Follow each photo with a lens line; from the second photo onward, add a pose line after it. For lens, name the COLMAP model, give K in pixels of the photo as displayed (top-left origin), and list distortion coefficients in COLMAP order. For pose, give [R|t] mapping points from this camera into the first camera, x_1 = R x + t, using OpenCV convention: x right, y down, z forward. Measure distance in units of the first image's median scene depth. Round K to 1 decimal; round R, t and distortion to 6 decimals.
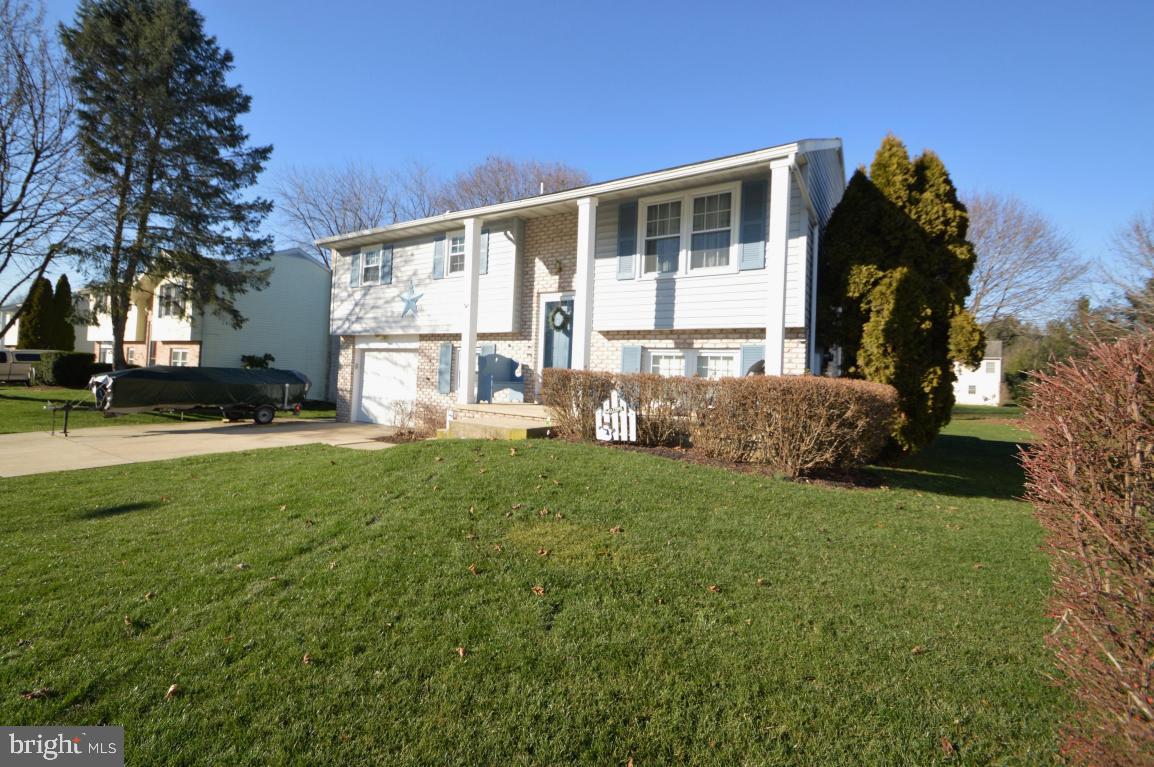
lens RADIAL K [[509.1, 0, 556.5], [0, 509.1, 367.0], [0, 0, 1]] dist [0.001122, -0.000307]
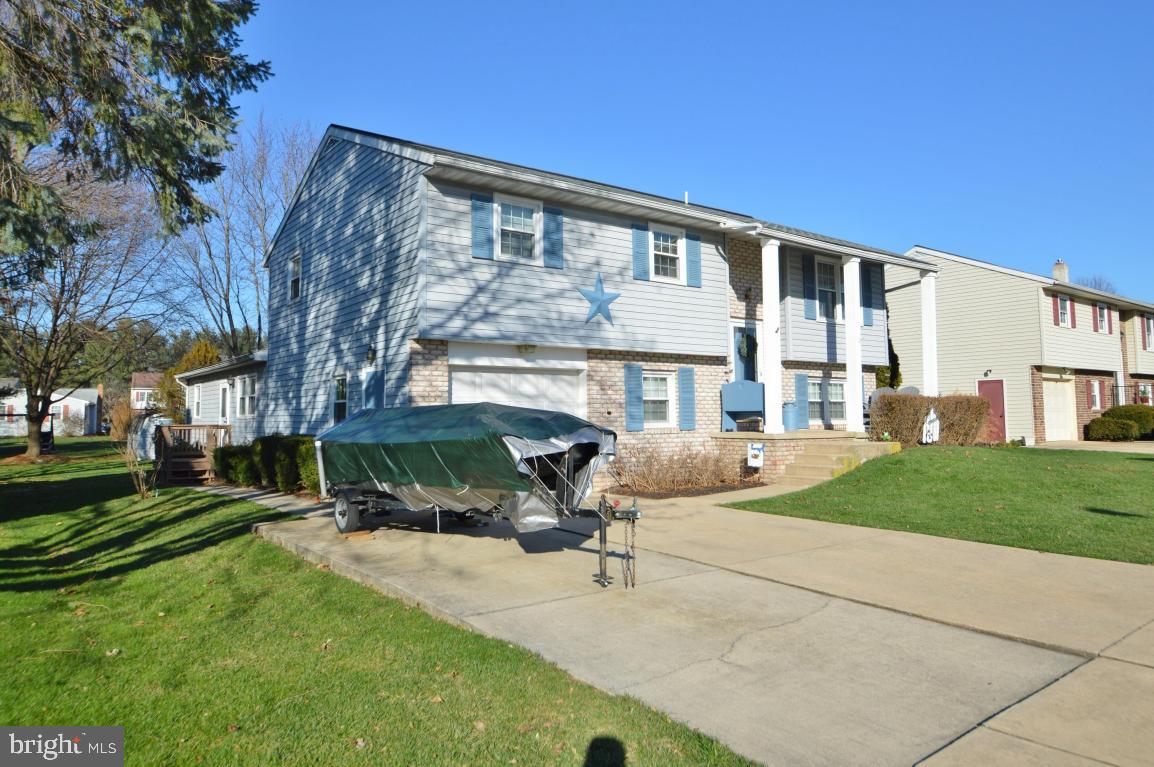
lens RADIAL K [[761.9, 0, 577.0], [0, 761.9, 383.5], [0, 0, 1]] dist [-0.016850, 0.002213]
pose [[0.335974, -0.002647, 0.941868, -1.566826], [0.006433, 0.999979, 0.000516, -0.023028], [-0.941849, 0.005886, 0.335984, 0.831245]]
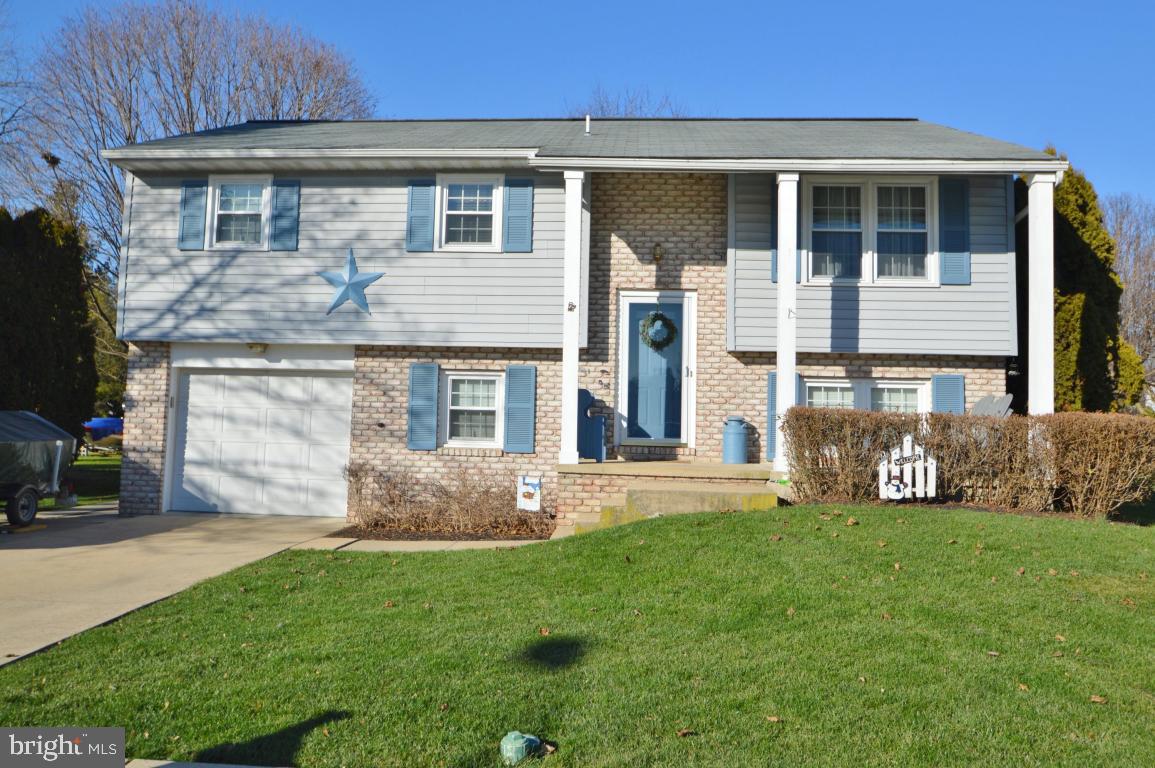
lens RADIAL K [[929.8, 0, 554.2], [0, 929.8, 364.3], [0, 0, 1]] dist [-0.057632, 0.017773]
pose [[0.872717, 0.010821, 0.488106, -0.721400], [0.003862, 0.999570, -0.029066, -0.016101], [-0.488210, 0.027251, 0.872300, 0.011262]]
